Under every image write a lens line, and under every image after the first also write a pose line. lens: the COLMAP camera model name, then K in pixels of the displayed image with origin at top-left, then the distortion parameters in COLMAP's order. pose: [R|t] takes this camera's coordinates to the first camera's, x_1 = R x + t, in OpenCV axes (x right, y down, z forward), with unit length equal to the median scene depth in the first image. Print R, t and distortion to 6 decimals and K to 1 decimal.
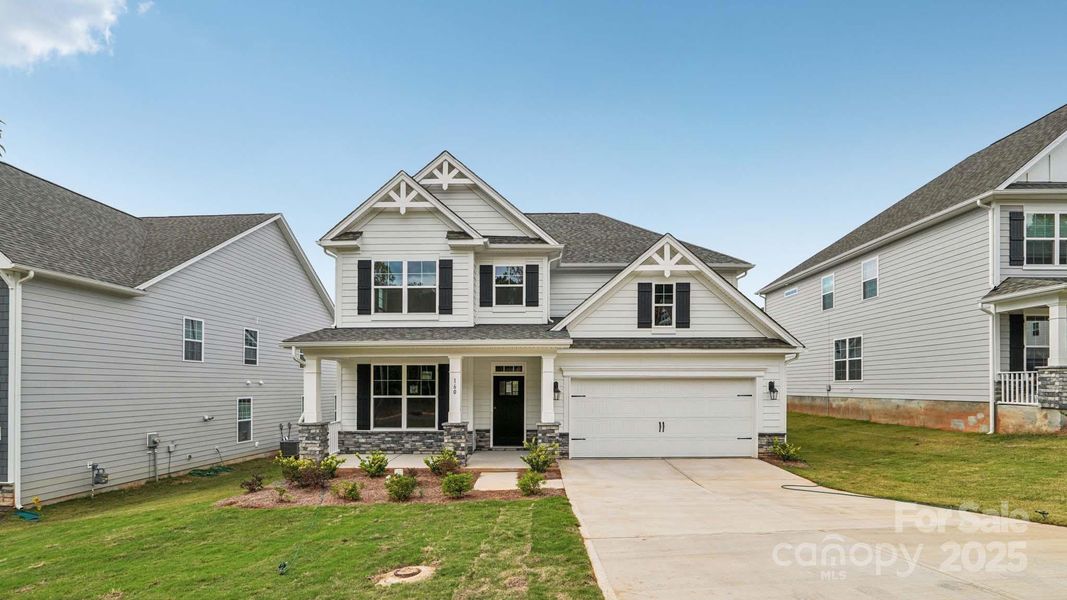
lens RADIAL K [[456.8, 0, 538.7], [0, 456.8, 319.5], [0, 0, 1]] dist [-0.000914, 0.000161]
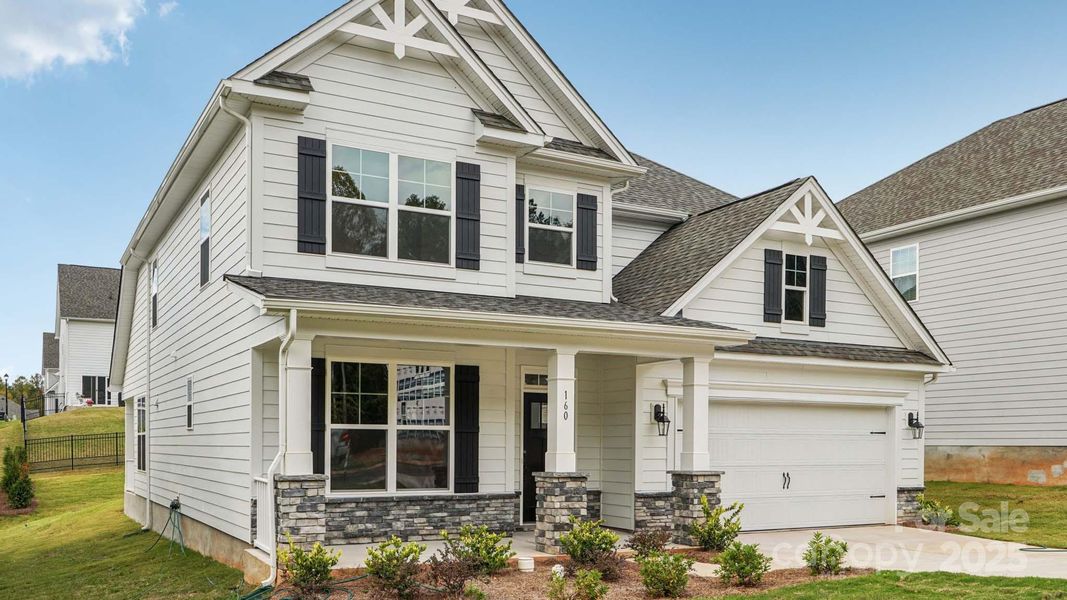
lens RADIAL K [[921.6, 0, 531.5], [0, 921.6, 312.1], [0, 0, 1]] dist [0.016212, 0.000252]
pose [[0.875894, 0.074018, 0.476792, -0.641098], [-0.076123, 0.996987, -0.014931, 0.047260], [-0.476460, -0.023217, 0.878890, 0.051180]]
